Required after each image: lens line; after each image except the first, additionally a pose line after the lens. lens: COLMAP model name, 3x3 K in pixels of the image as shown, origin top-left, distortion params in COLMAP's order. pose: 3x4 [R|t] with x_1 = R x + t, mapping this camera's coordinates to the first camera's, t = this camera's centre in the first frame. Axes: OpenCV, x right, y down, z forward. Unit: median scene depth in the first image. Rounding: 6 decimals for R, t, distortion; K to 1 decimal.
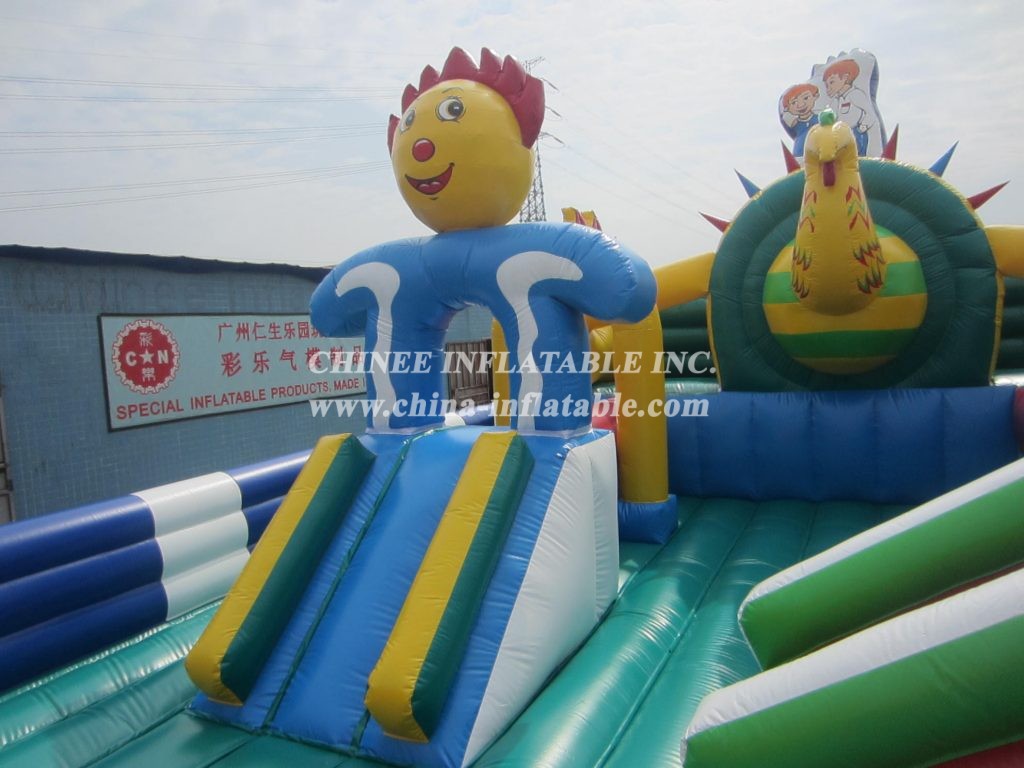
lens RADIAL K [[739.1, 0, 515.0], [0, 739.1, 391.2], [0, 0, 1]] dist [-0.049238, 0.024722]
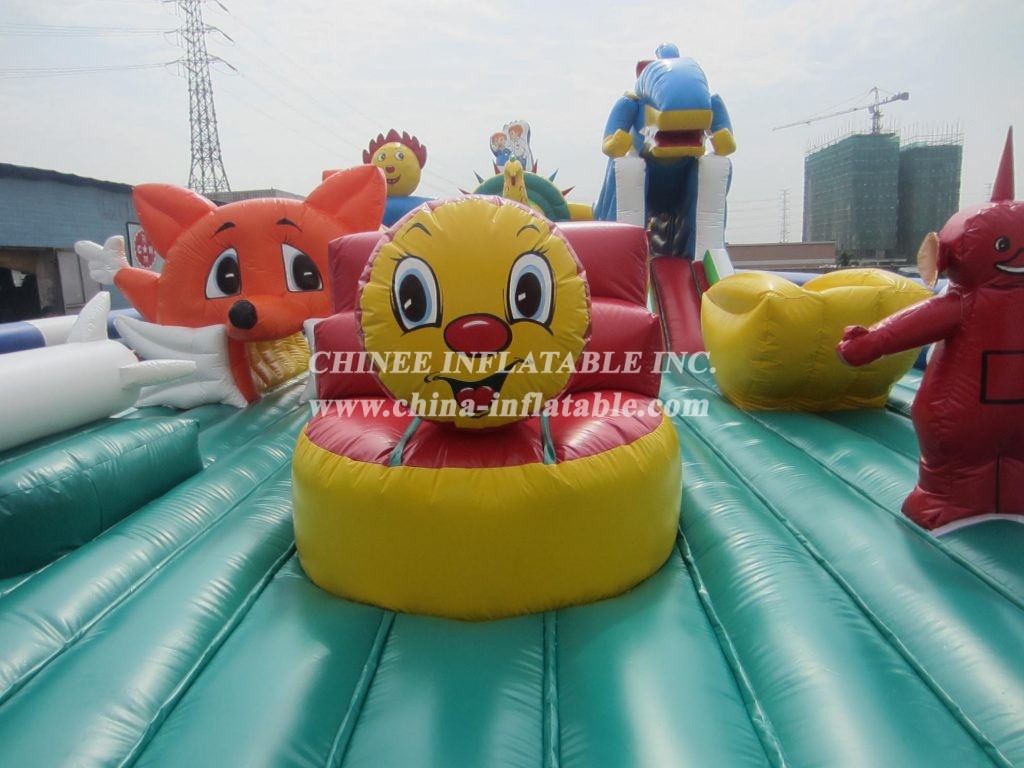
lens RADIAL K [[739.1, 0, 512.4], [0, 739.1, 405.2], [0, 0, 1]] dist [-0.049238, 0.024722]
pose [[0.908459, -0.052443, 0.414670, -0.596464], [0.012208, 0.995003, 0.099093, 0.206978], [-0.417795, -0.084959, 0.904560, -1.225134]]
